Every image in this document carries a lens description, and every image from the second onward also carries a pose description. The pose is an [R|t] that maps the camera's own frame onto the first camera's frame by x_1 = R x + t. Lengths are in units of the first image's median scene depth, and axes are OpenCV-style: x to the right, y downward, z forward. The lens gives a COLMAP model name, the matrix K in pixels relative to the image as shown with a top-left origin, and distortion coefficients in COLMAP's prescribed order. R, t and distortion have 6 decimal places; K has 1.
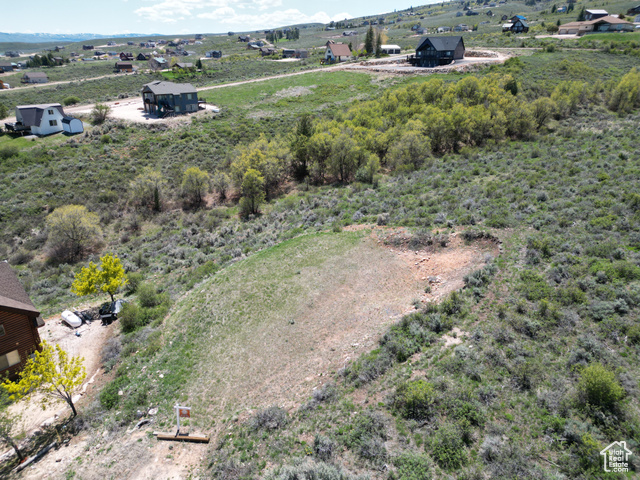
lens RADIAL K [[442.7, 0, 318.5], [0, 442.7, 241.6], [0, 0, 1]] dist [0.069505, -0.059687]
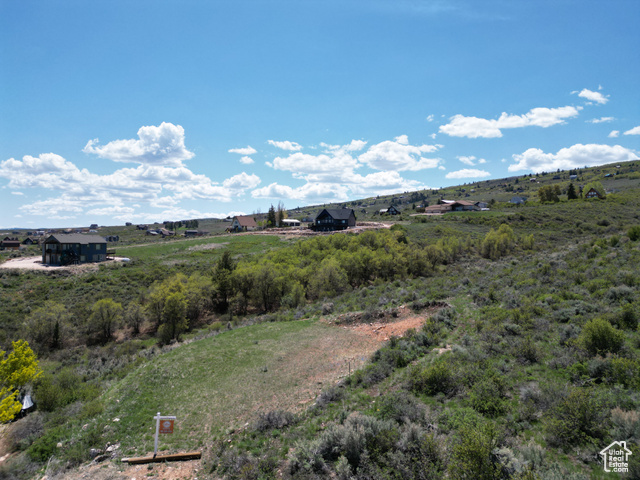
lens RADIAL K [[442.7, 0, 319.1], [0, 442.7, 239.9], [0, 0, 1]] dist [0.069505, -0.059687]
pose [[0.974031, 0.003083, 0.226395, -0.052092], [0.086134, 0.919681, -0.383103, 0.097569], [-0.209392, 0.392654, 0.895532, 0.025439]]
